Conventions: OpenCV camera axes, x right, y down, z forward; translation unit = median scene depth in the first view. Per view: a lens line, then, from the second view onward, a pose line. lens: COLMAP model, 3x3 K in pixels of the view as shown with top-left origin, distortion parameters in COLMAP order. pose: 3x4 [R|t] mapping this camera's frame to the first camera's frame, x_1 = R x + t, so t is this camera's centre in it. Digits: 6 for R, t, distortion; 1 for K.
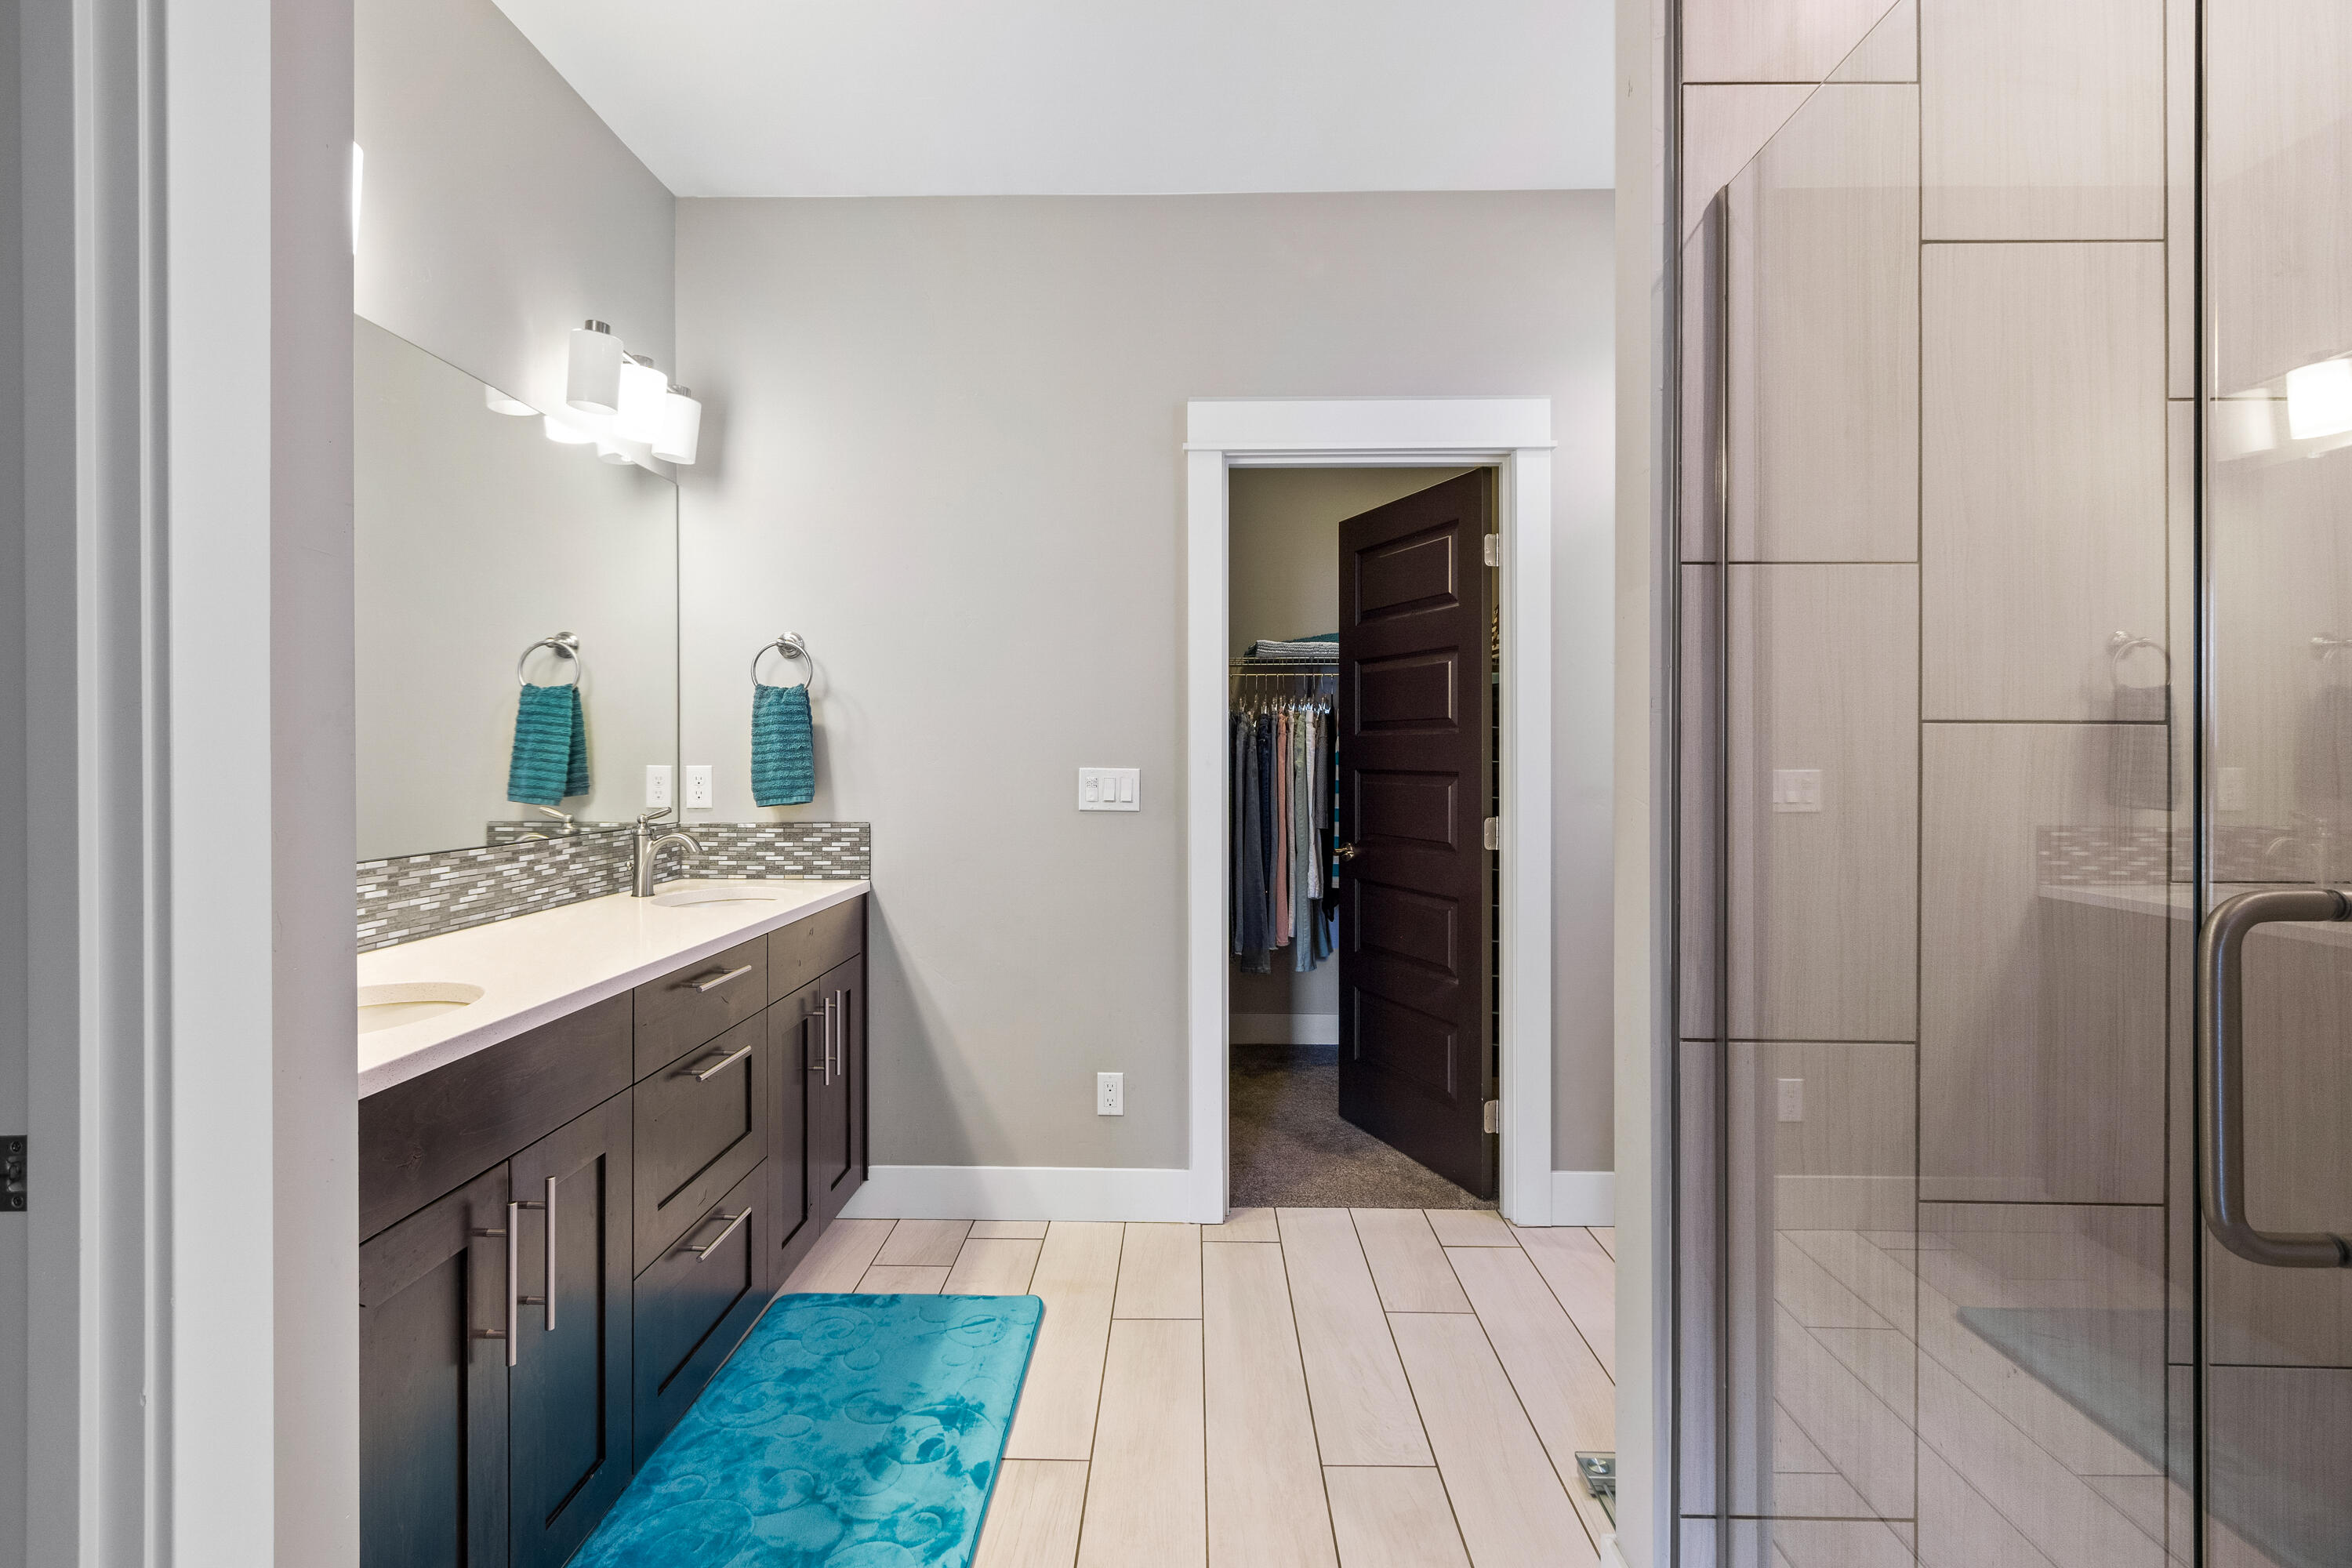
lens RADIAL K [[1057.8, 0, 1174.7], [0, 1057.8, 762.1], [0, 0, 1]] dist [0.002525, -0.000814]
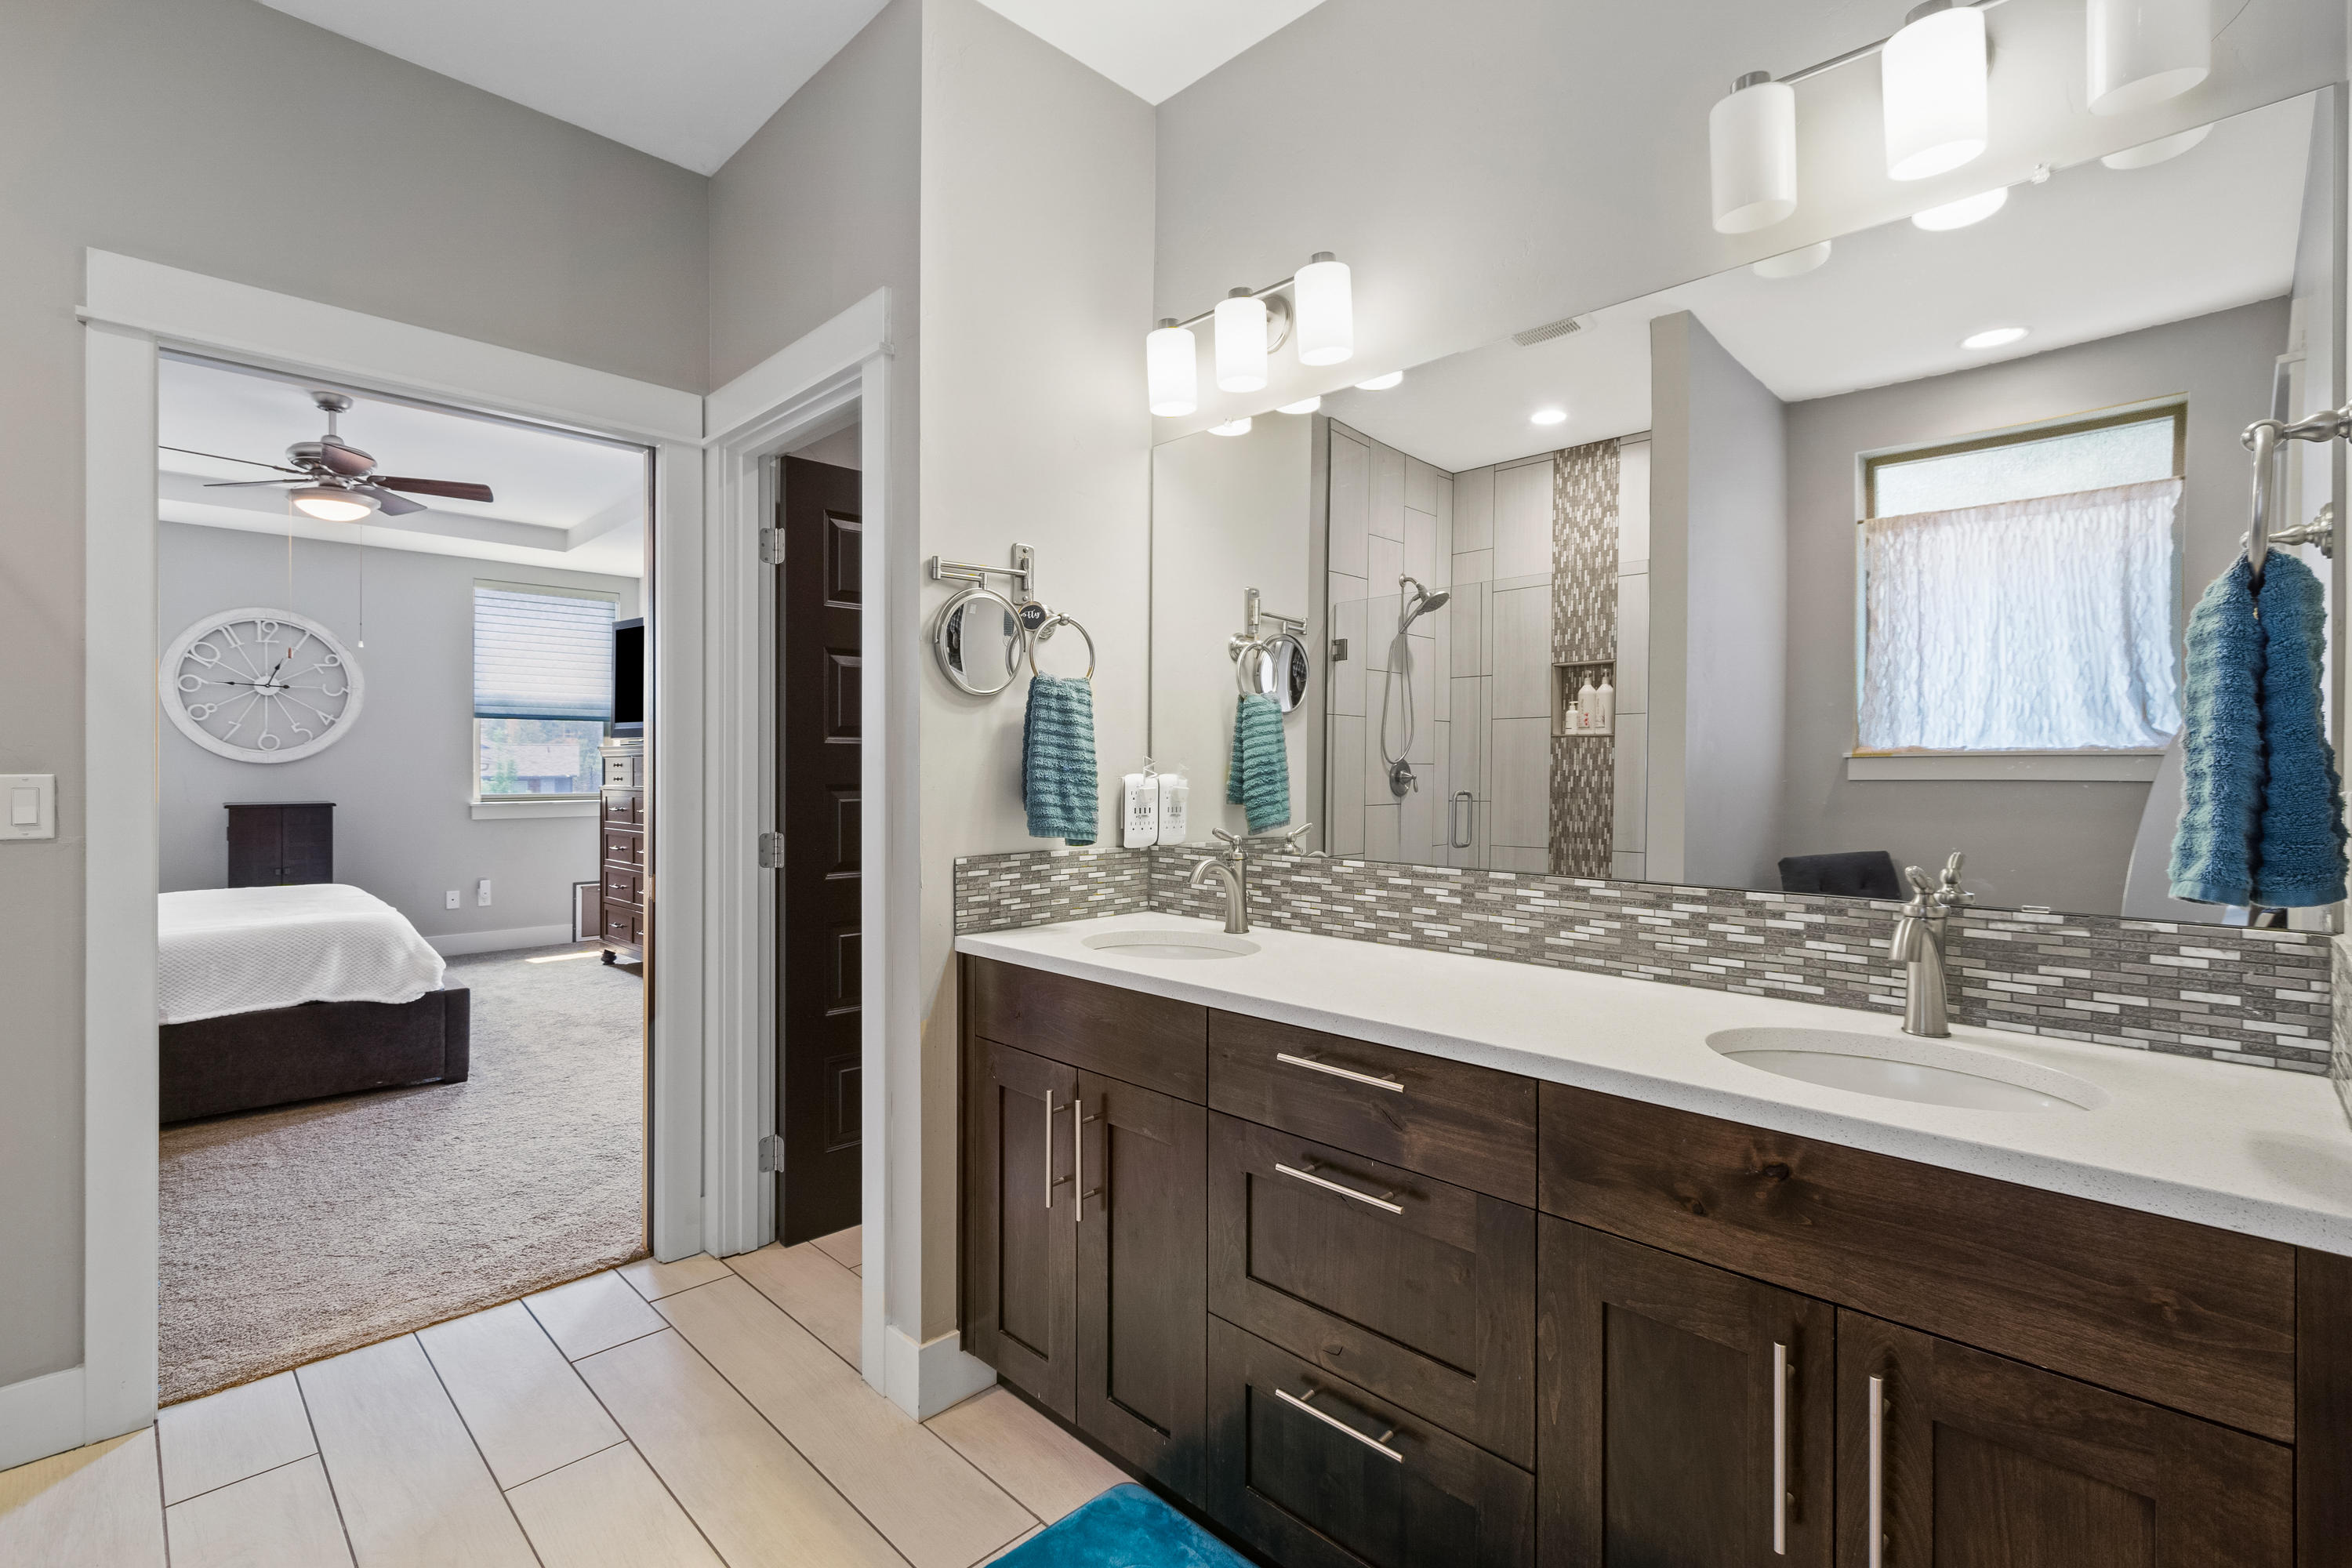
lens RADIAL K [[1057.8, 0, 1171.2], [0, 1057.8, 771.8], [0, 0, 1]] dist [0.002525, -0.000814]
pose [[-0.691214, -0.001462, -0.722648, 0.159188], [-0.006903, 0.999966, 0.004580, -0.003692], [0.722617, 0.008154, -0.691201, 1.267263]]
